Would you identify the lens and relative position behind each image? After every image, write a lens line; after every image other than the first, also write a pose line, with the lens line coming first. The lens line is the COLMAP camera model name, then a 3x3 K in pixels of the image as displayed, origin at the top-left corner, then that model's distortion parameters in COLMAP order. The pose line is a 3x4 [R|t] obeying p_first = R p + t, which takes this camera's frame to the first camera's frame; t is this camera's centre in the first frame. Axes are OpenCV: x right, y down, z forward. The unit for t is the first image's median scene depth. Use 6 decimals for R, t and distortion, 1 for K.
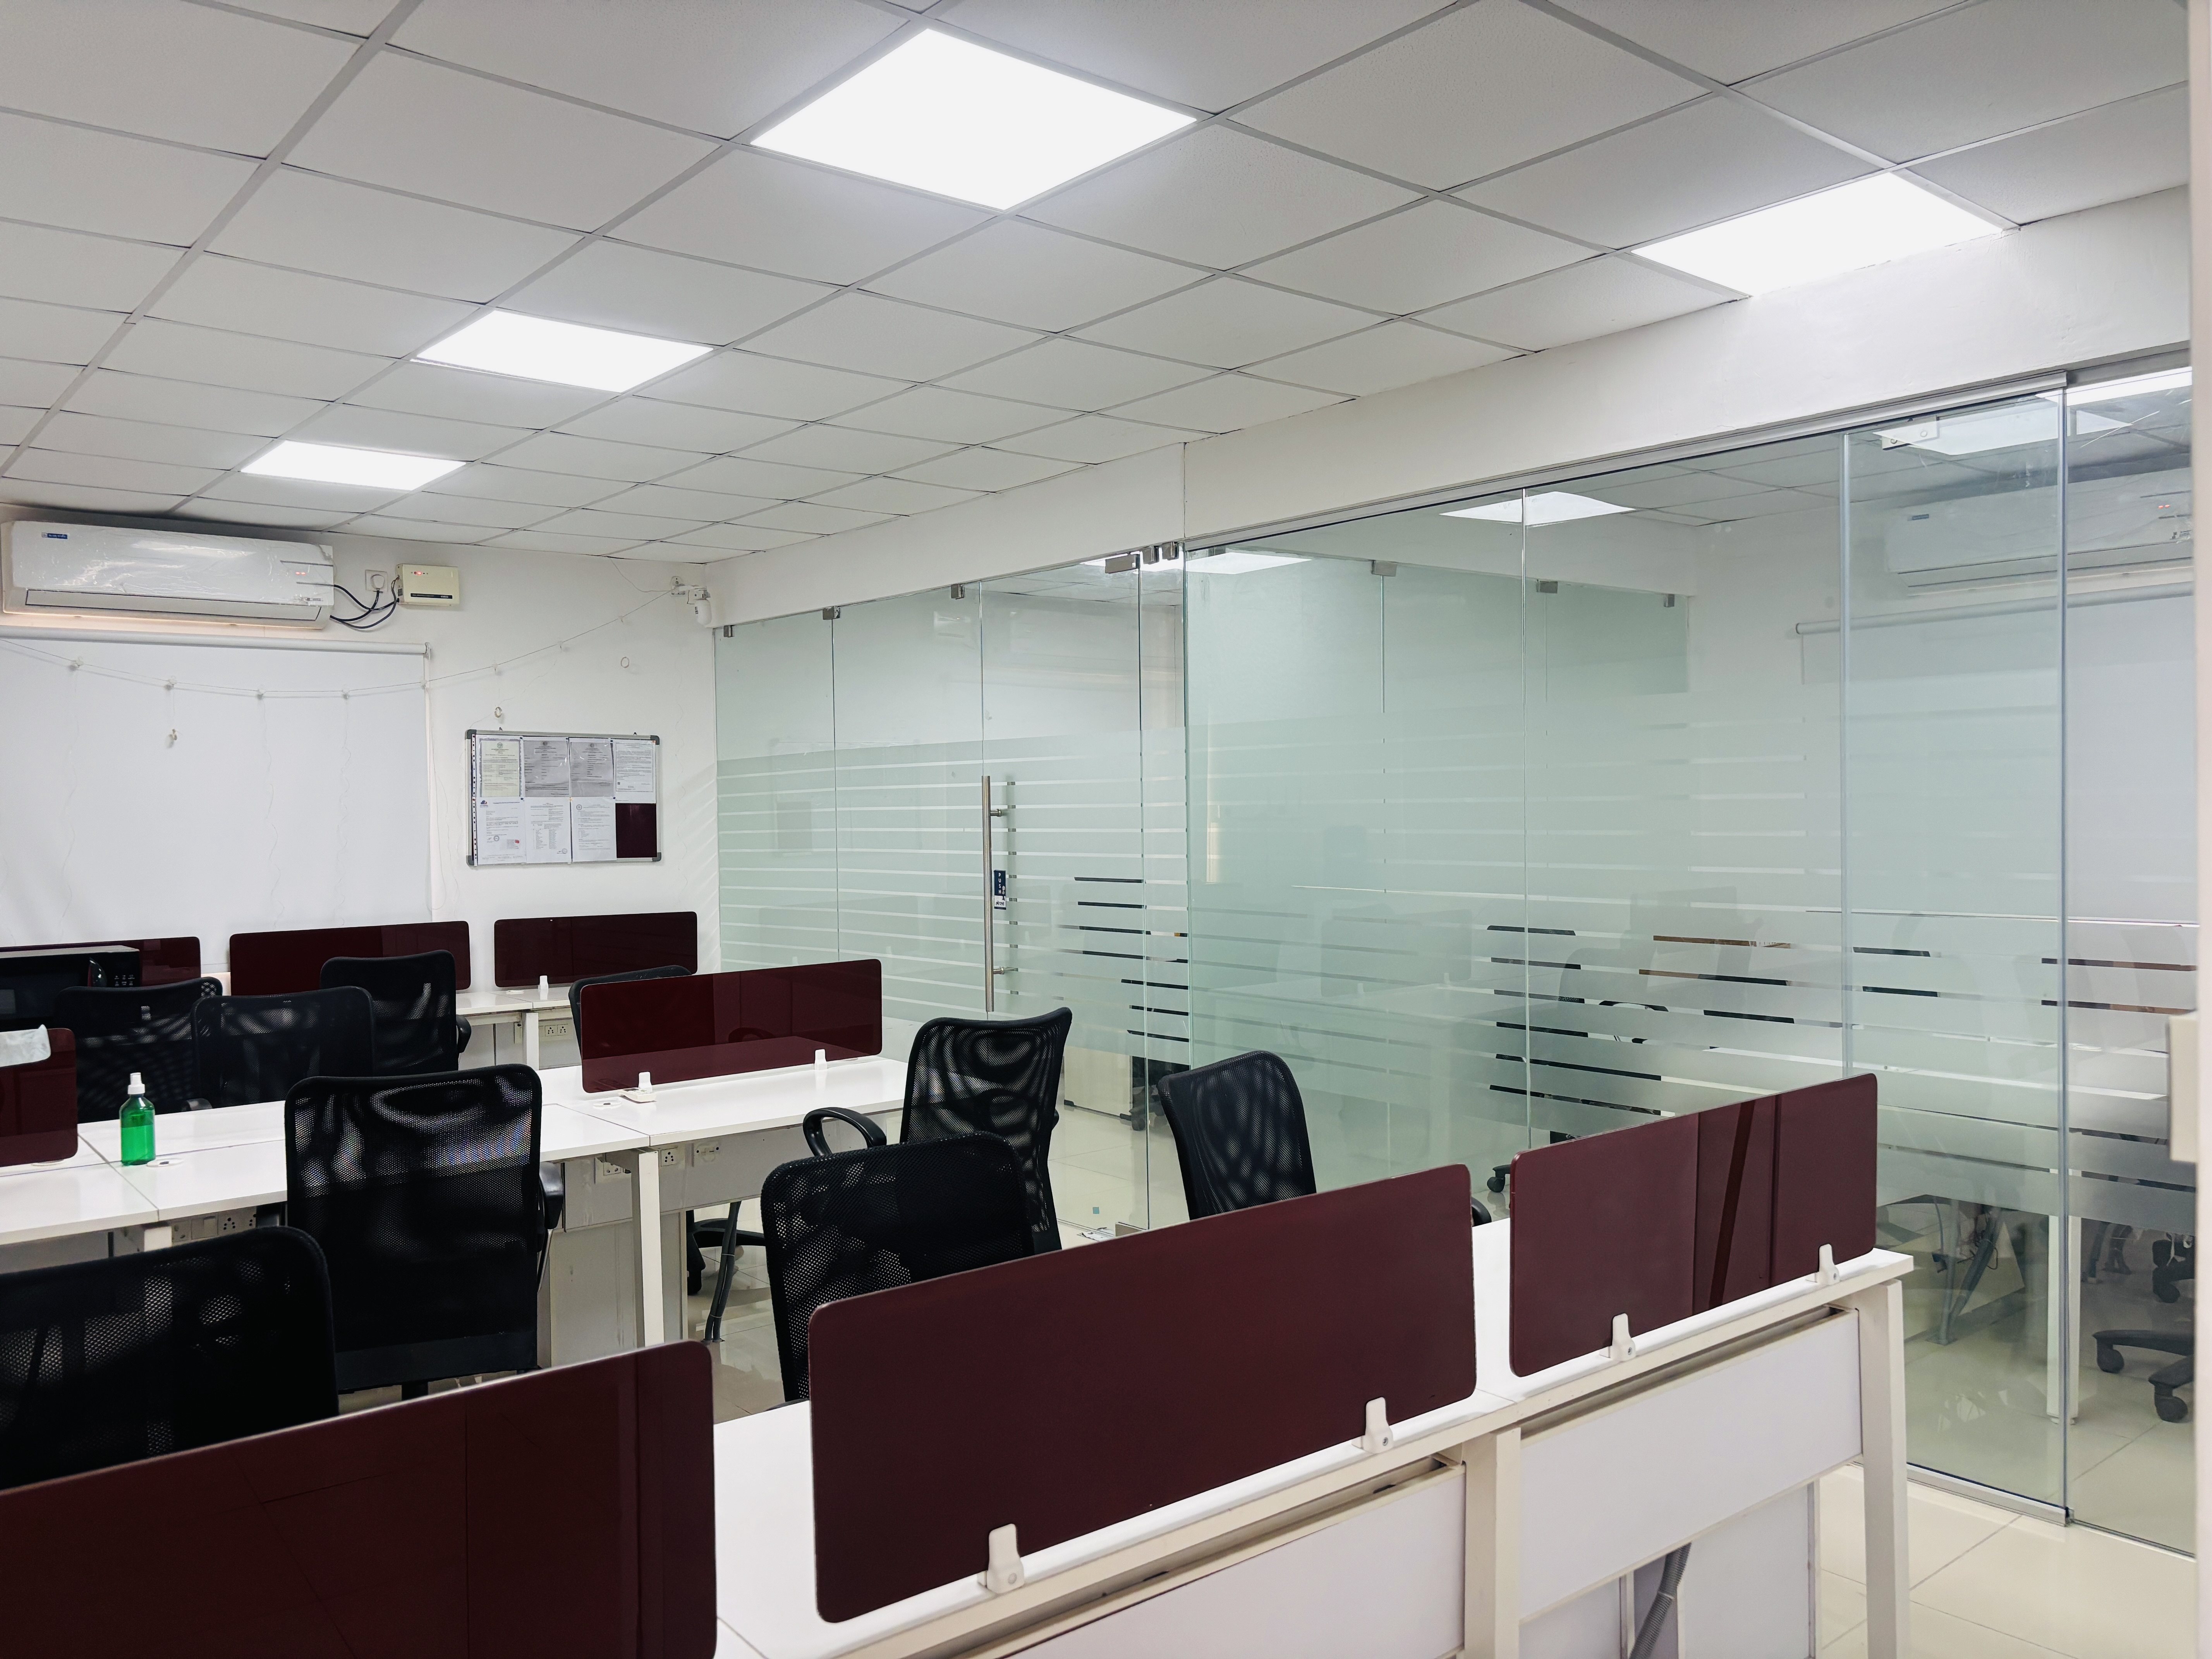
lens RADIAL K [[1677.5, 0, 1103.5], [0, 1677.5, 842.4], [0, 0, 1]] dist [0.074640, -0.082129]
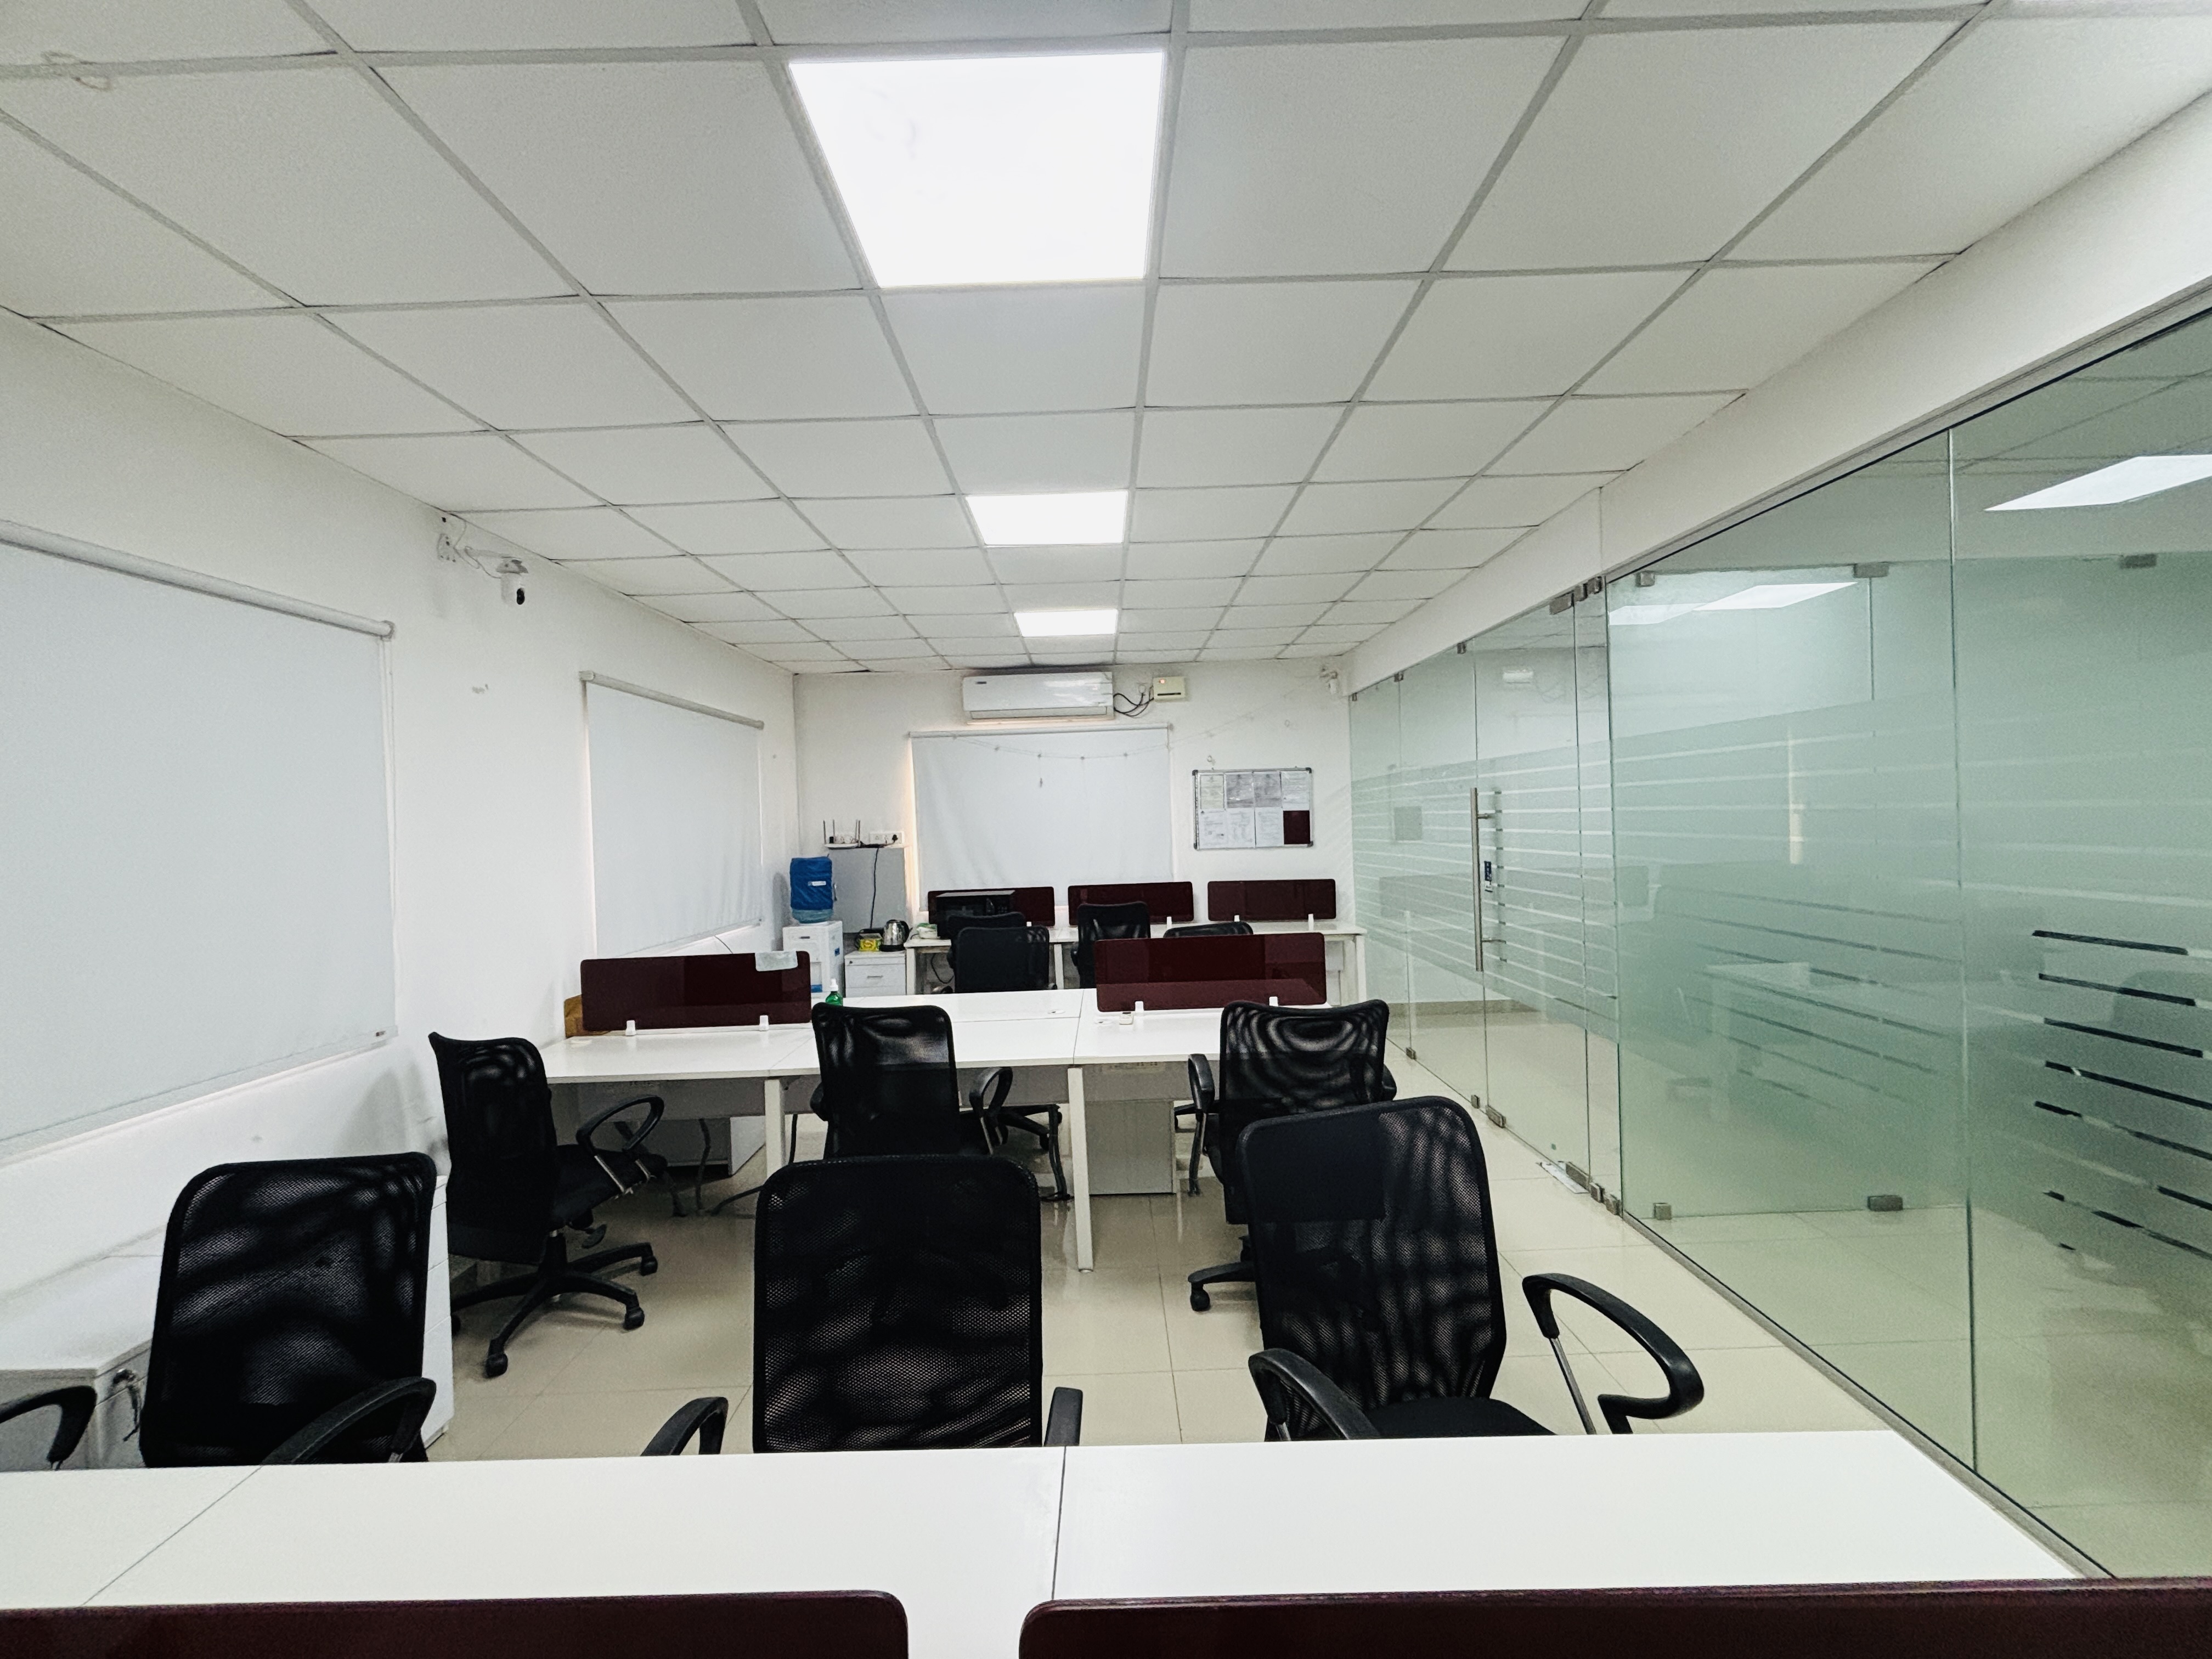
lens RADIAL K [[890.2, 0, 1106.0], [0, 890.2, 829.5], [0, 0, 1]] dist [0.020425, -0.009937]
pose [[0.773334, -0.003084, -0.633991, 0.153024], [0.008435, 0.999950, 0.005424, -0.014308], [0.633942, -0.009543, 0.773321, 0.295519]]
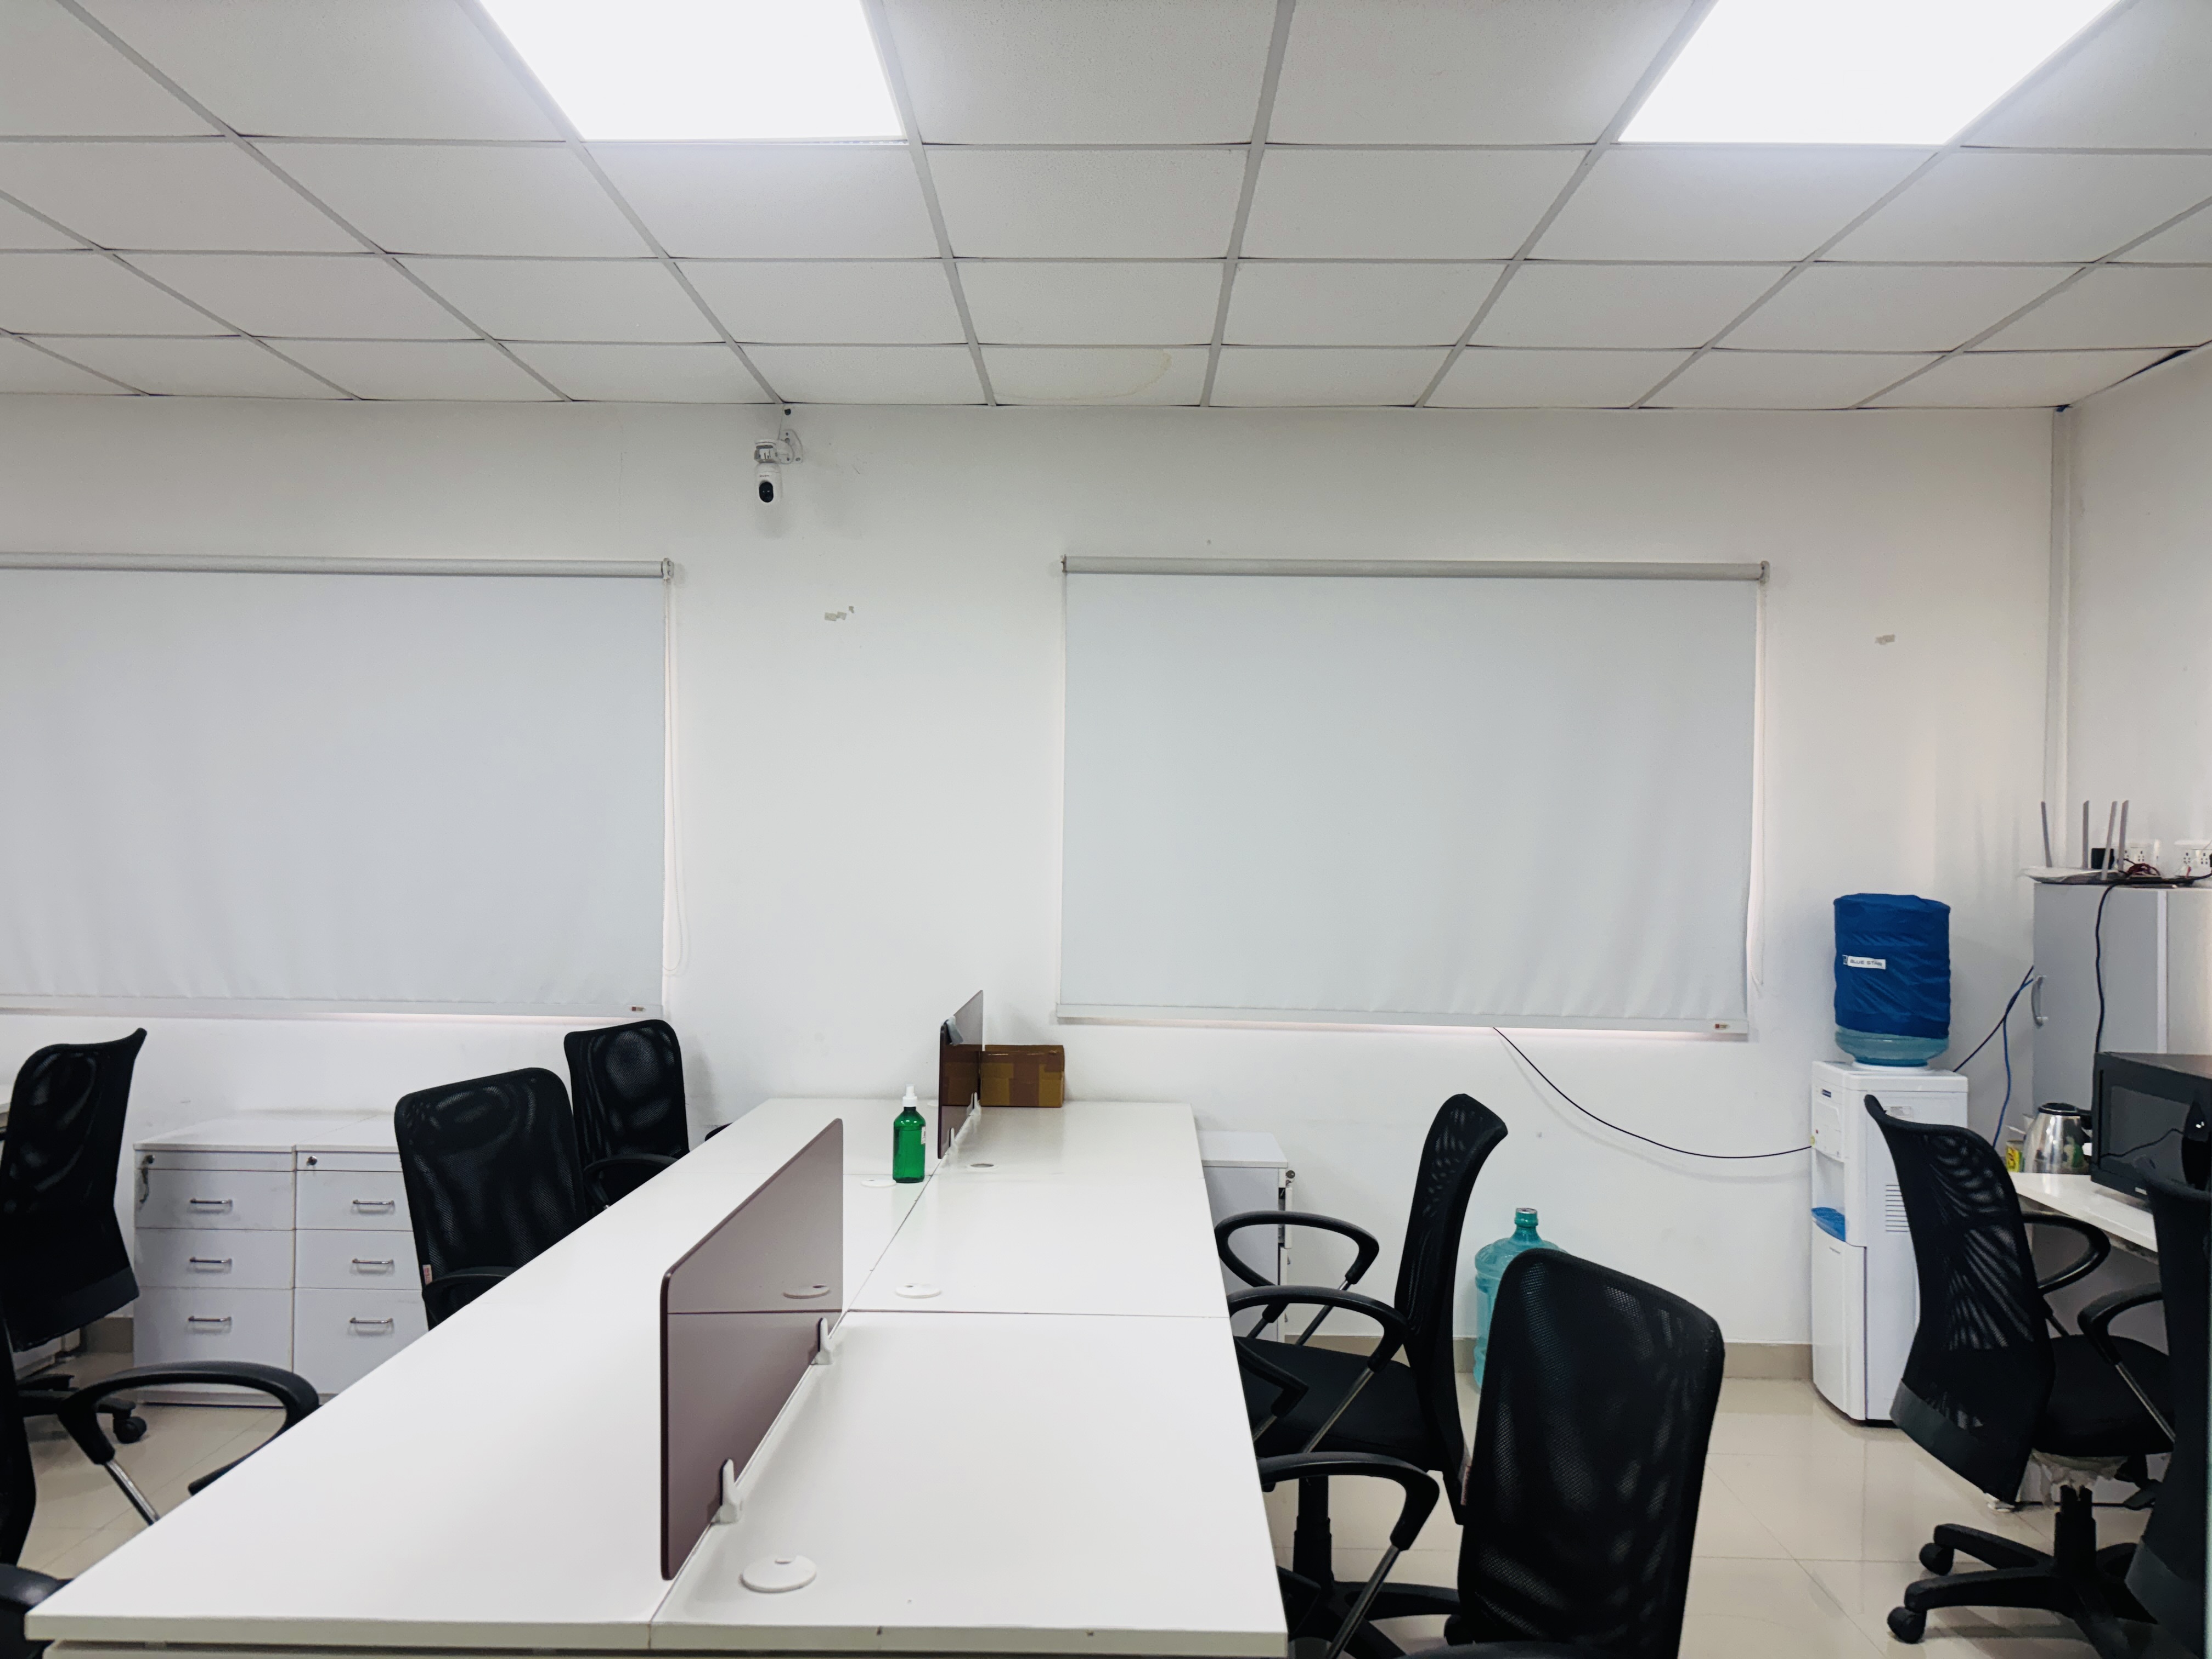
lens RADIAL K [[1653.0, 0, 1096.2], [0, 1653.0, 846.6], [0, 0, 1]] dist [0.053601, -0.074277]
pose [[-0.651021, 0.012536, -0.758956, 0.033621], [-0.019935, 0.999236, 0.033605, -0.018624], [0.758798, 0.037007, -0.650274, 1.057344]]
